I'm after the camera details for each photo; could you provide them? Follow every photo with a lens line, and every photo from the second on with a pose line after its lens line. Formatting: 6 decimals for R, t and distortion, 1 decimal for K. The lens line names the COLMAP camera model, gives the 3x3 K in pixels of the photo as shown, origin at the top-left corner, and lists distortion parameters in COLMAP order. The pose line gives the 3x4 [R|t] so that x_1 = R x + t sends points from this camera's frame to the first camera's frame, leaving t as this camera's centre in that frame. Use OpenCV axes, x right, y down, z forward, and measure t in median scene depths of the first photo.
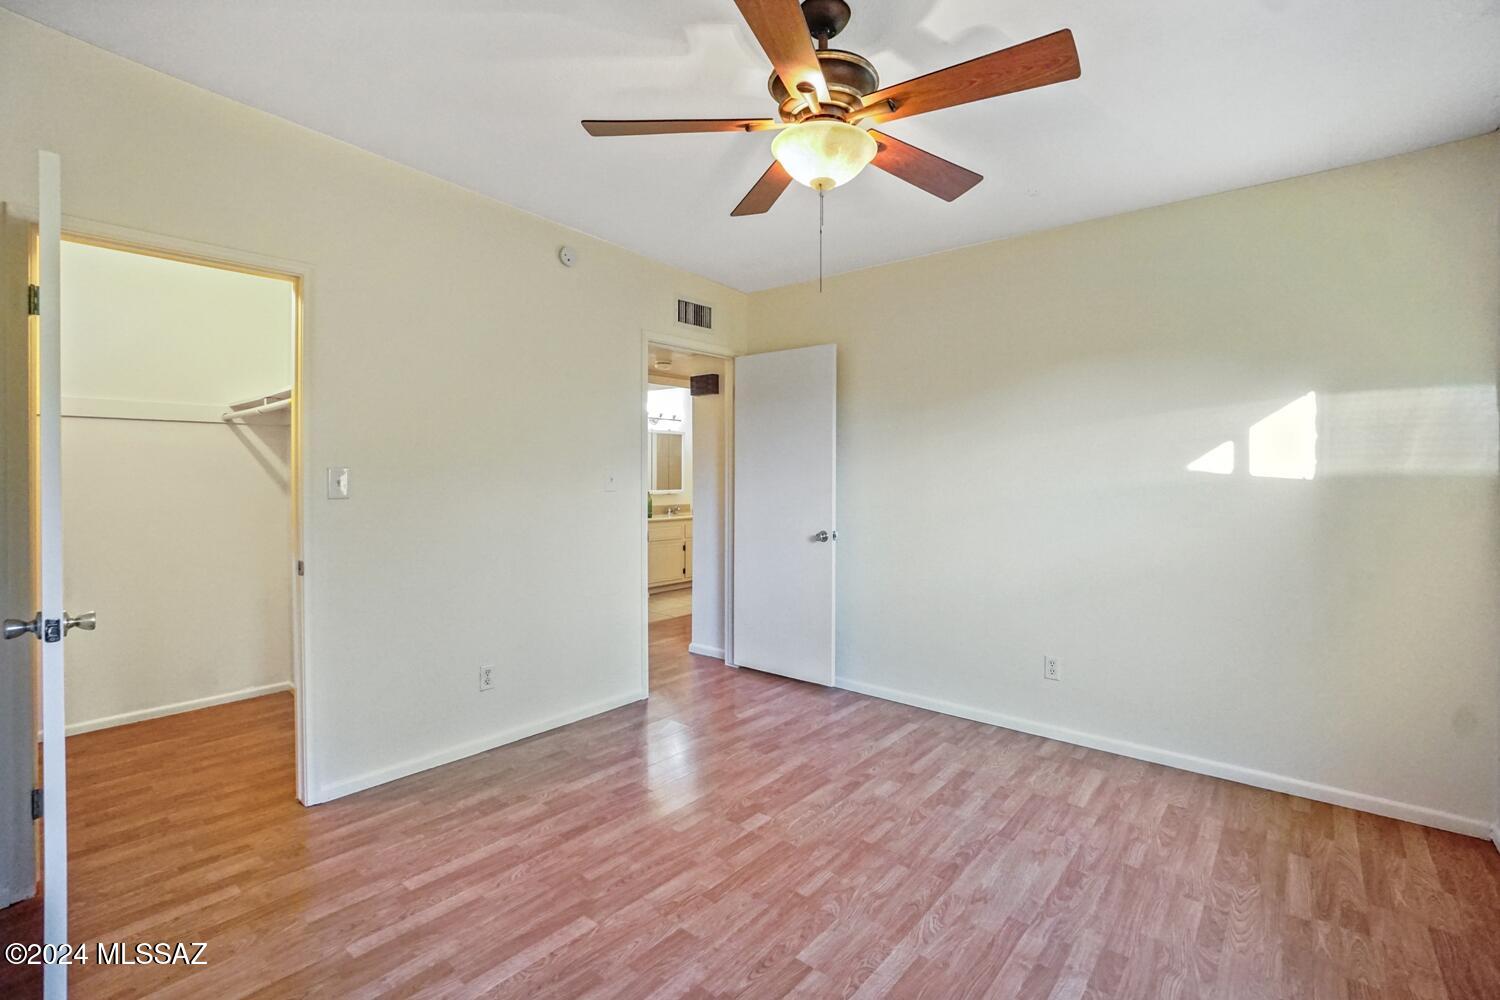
lens RADIAL K [[686.3, 0, 750.2], [0, 686.3, 470.9], [0, 0, 1]] dist [-0.063593, 0.023269]
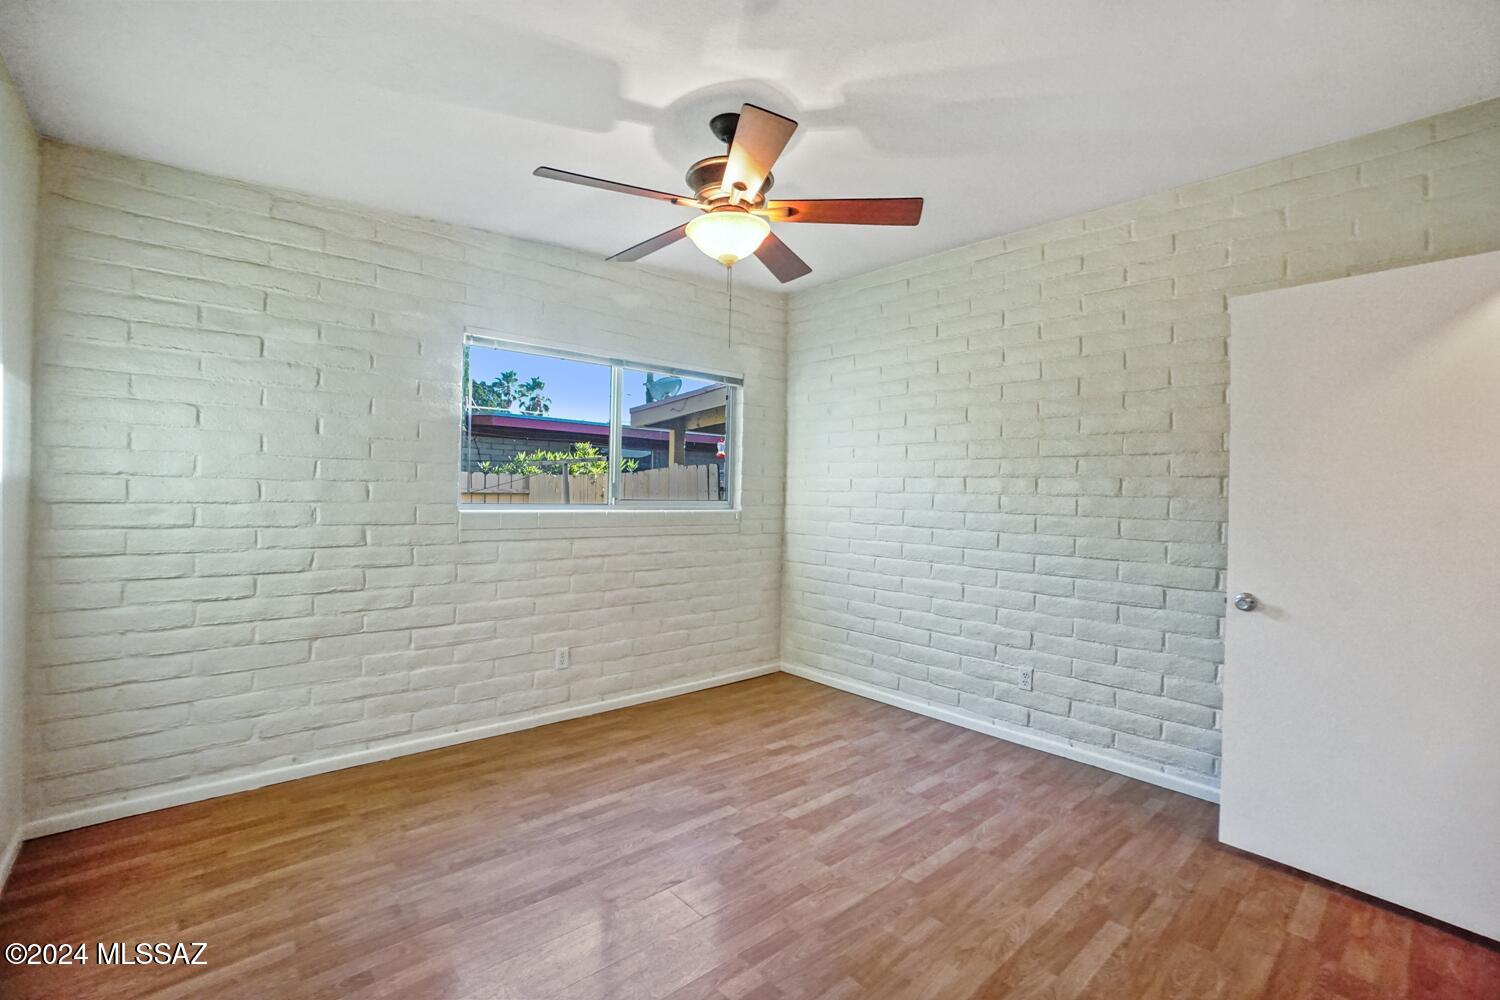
lens RADIAL K [[675.8, 0, 750.0], [0, 675.8, 500.0], [0, 0, 1]] dist [-0.064852, 0.021734]
pose [[-0.991358, -0.022509, 0.129236, -0.091327], [-0.021880, 0.999741, 0.006287, 0.012418], [-0.129344, 0.003405, -0.991594, 2.000025]]
